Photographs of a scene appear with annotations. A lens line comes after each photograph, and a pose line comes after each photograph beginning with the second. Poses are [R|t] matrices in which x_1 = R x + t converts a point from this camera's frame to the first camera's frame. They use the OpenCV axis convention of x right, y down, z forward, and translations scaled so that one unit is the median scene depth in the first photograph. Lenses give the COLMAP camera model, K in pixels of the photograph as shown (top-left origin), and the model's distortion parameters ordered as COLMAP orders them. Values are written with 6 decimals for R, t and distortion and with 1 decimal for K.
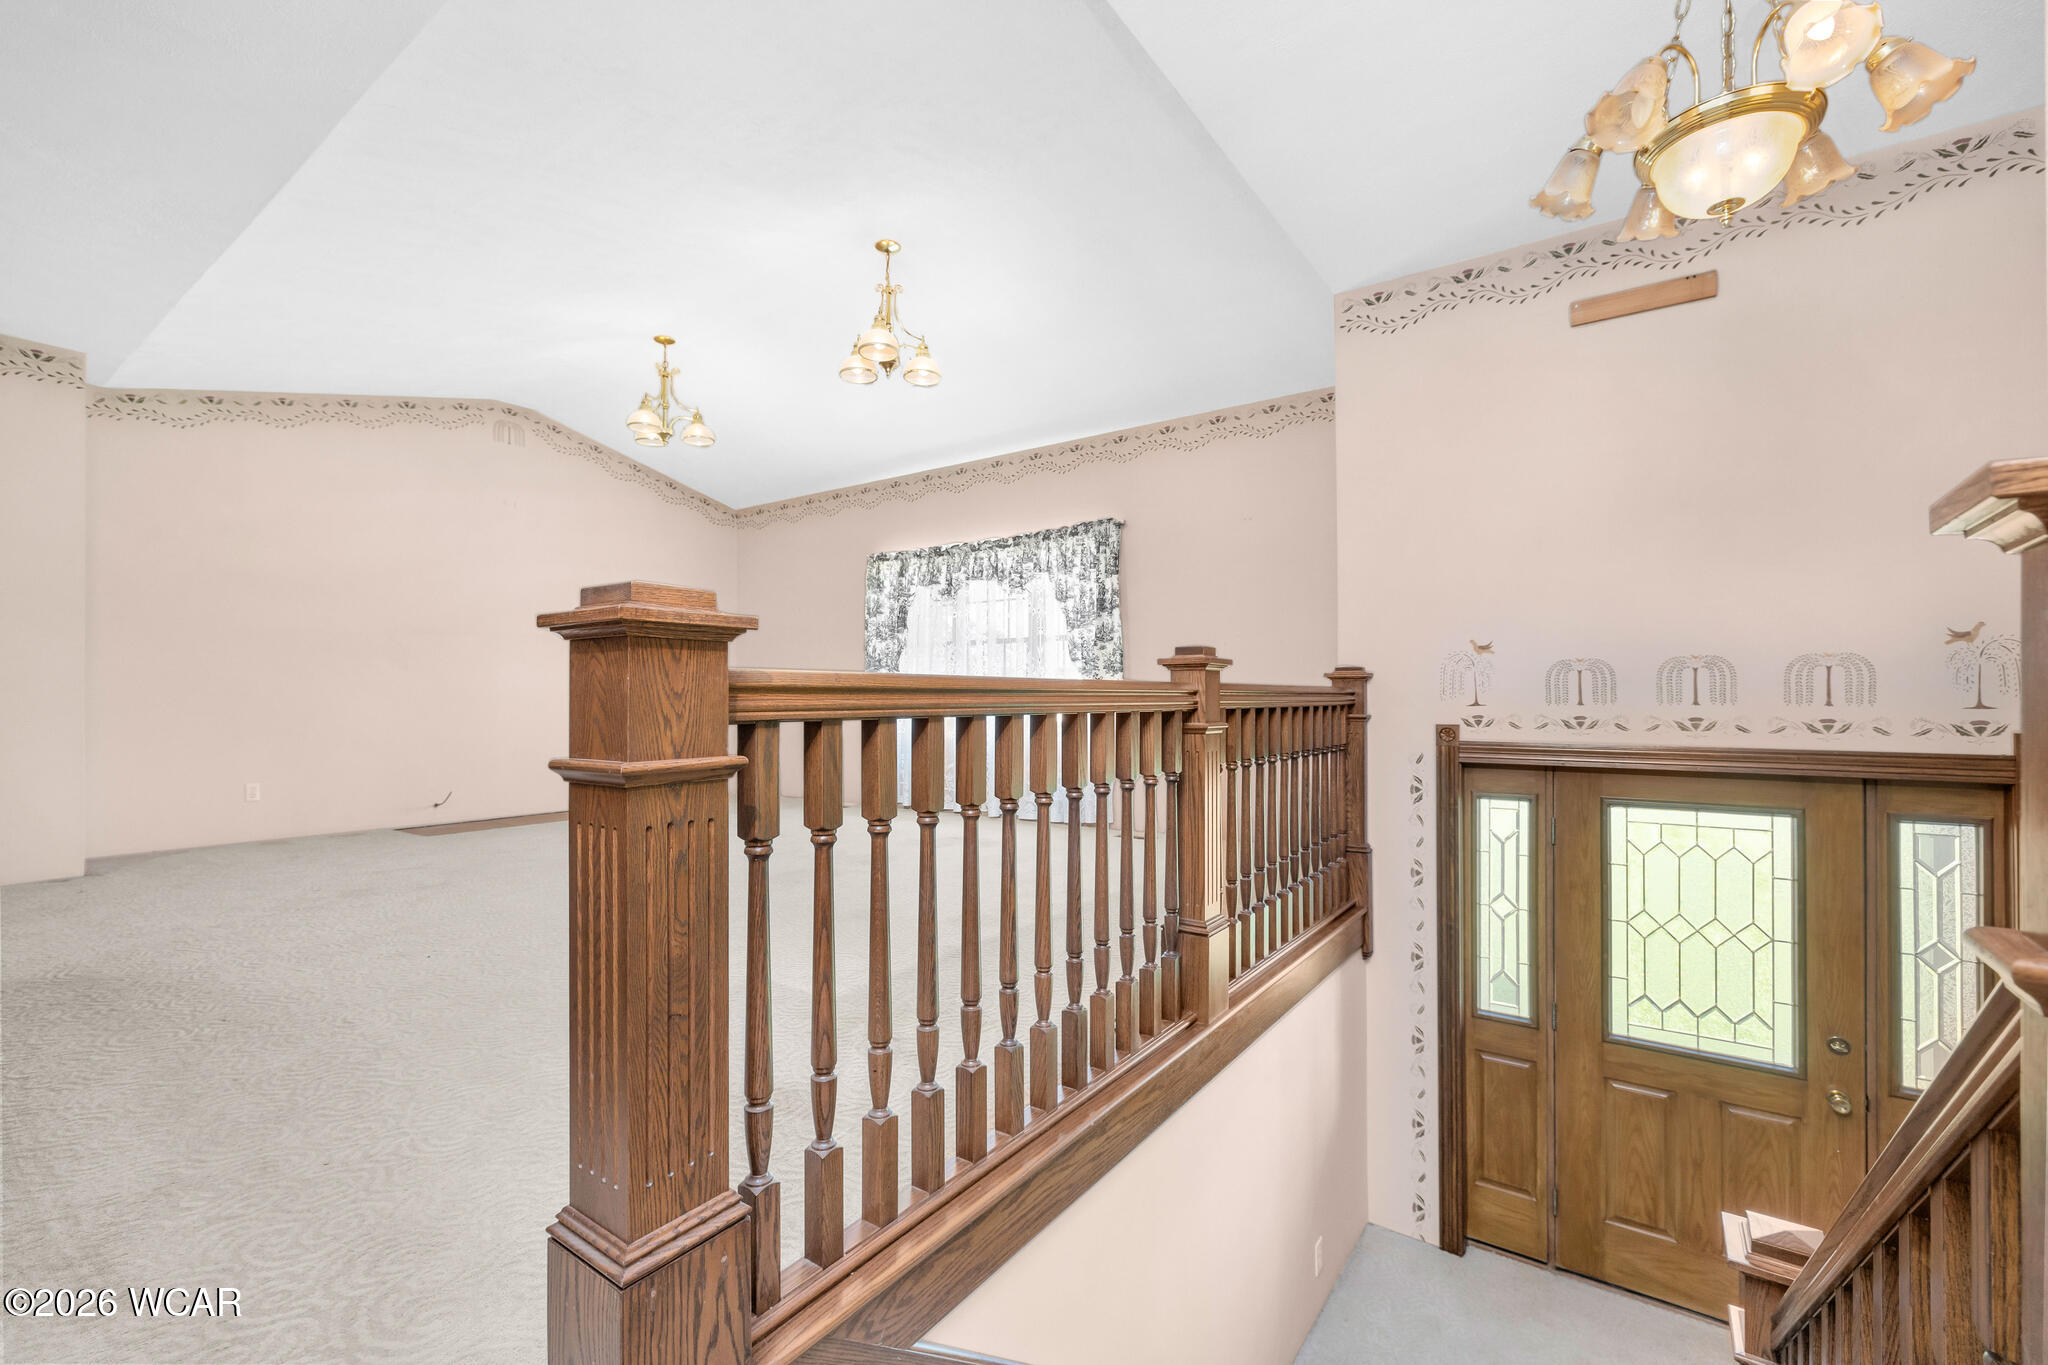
lens RADIAL K [[861.7, 0, 1028.7], [0, 861.7, 689.4], [0, 0, 1]] dist [0.001101, -0.000490]
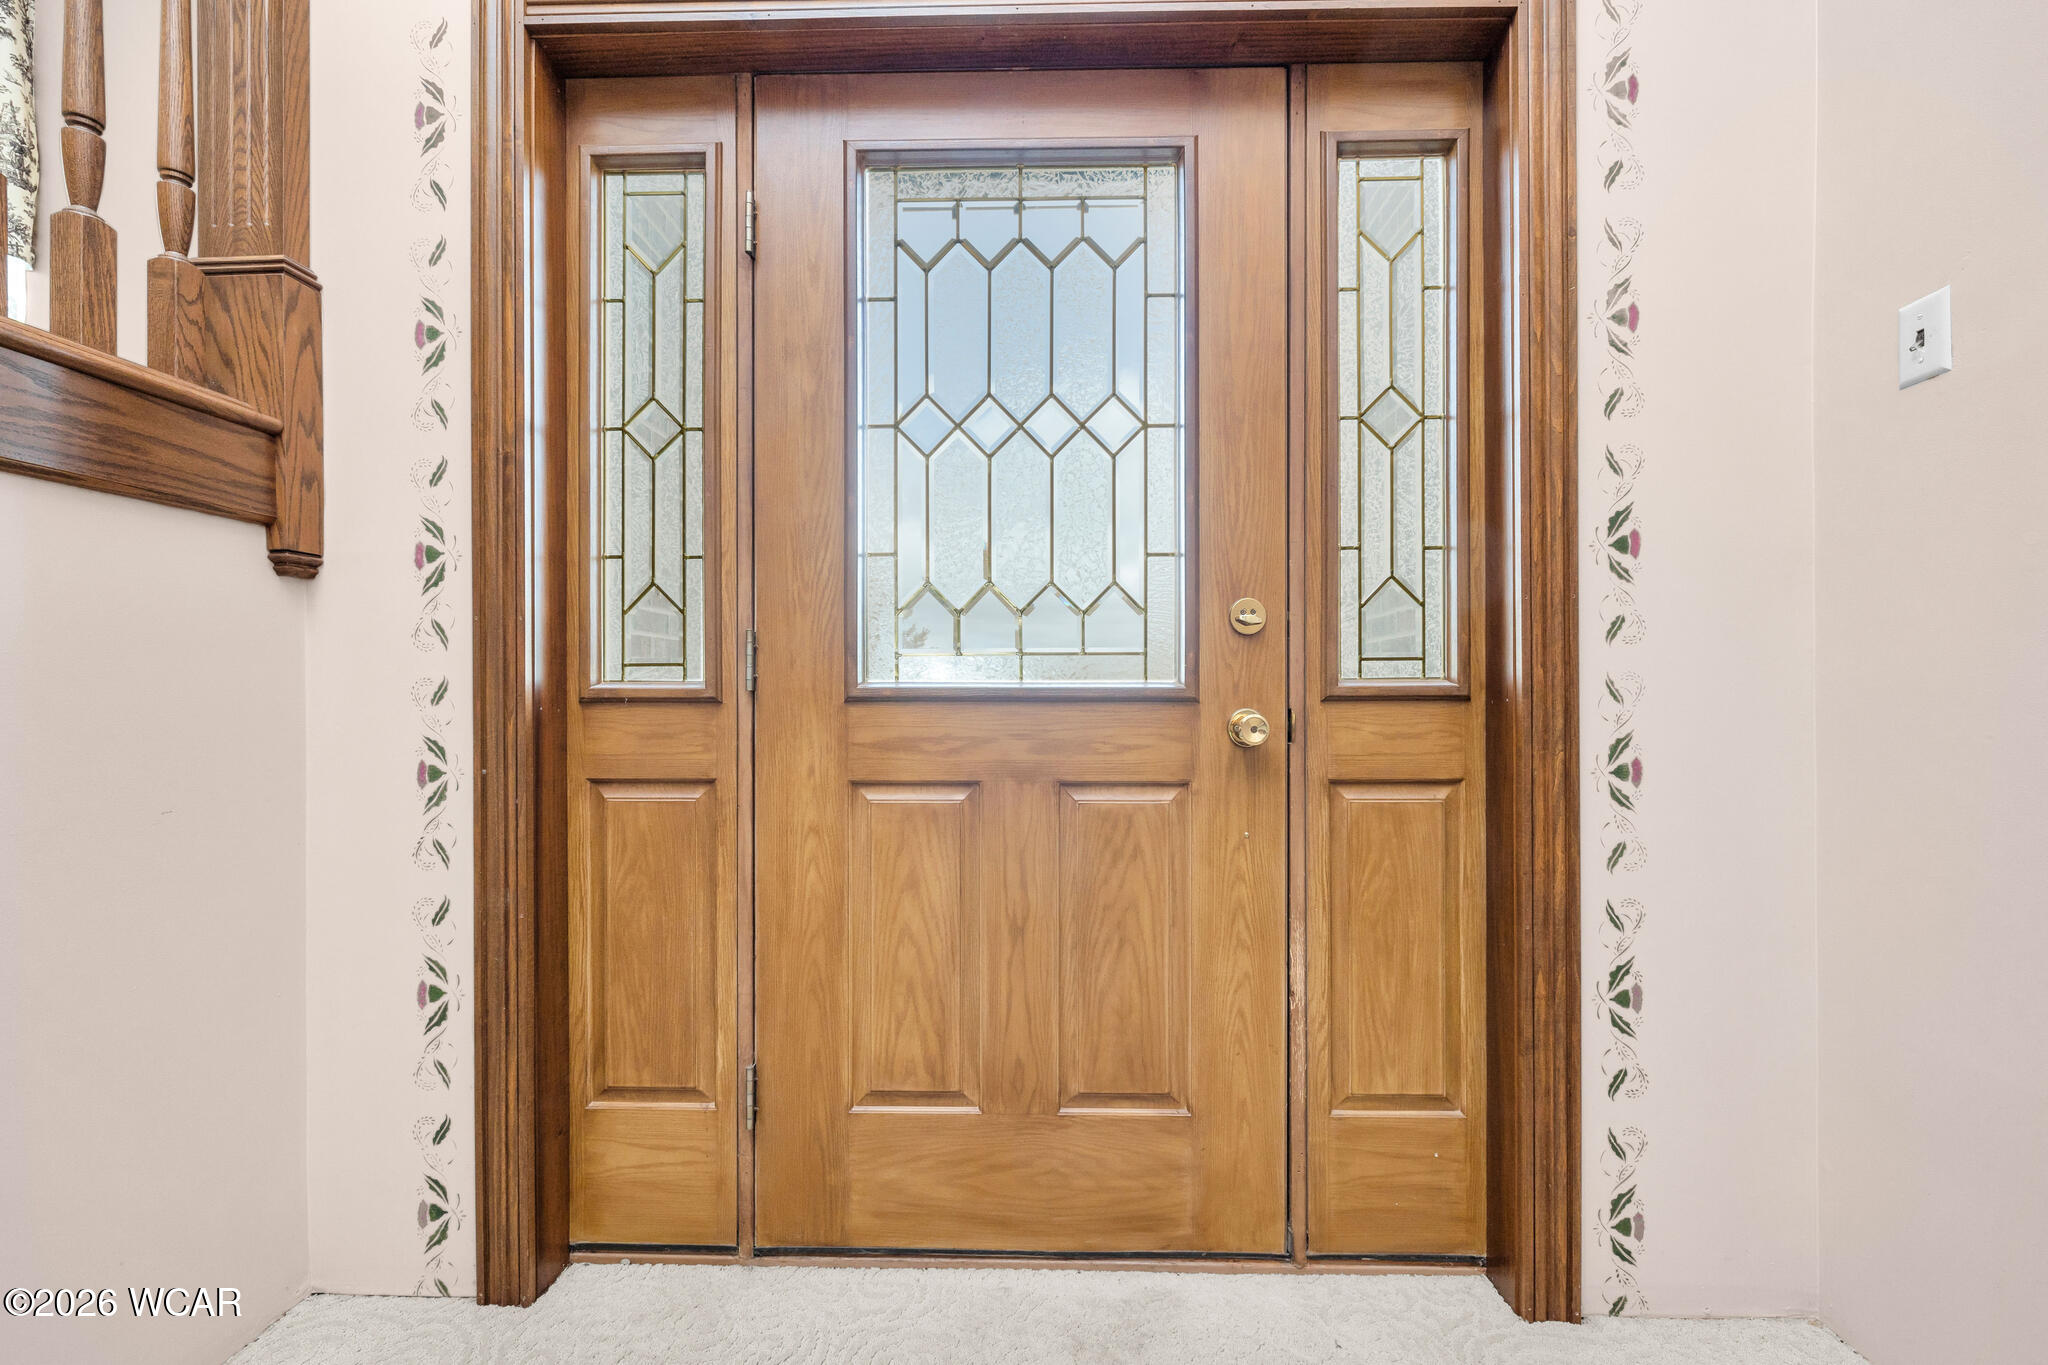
lens RADIAL K [[861.7, 0, 1035.5], [0, 861.7, 687.2], [0, 0, 1]] dist [0.001101, -0.000490]
pose [[0.833657, -0.000105, 0.552283, 0.479170], [-0.002848, 0.999986, 0.004489, 0.378858], [-0.552276, -0.005315, 0.833645, 0.554412]]
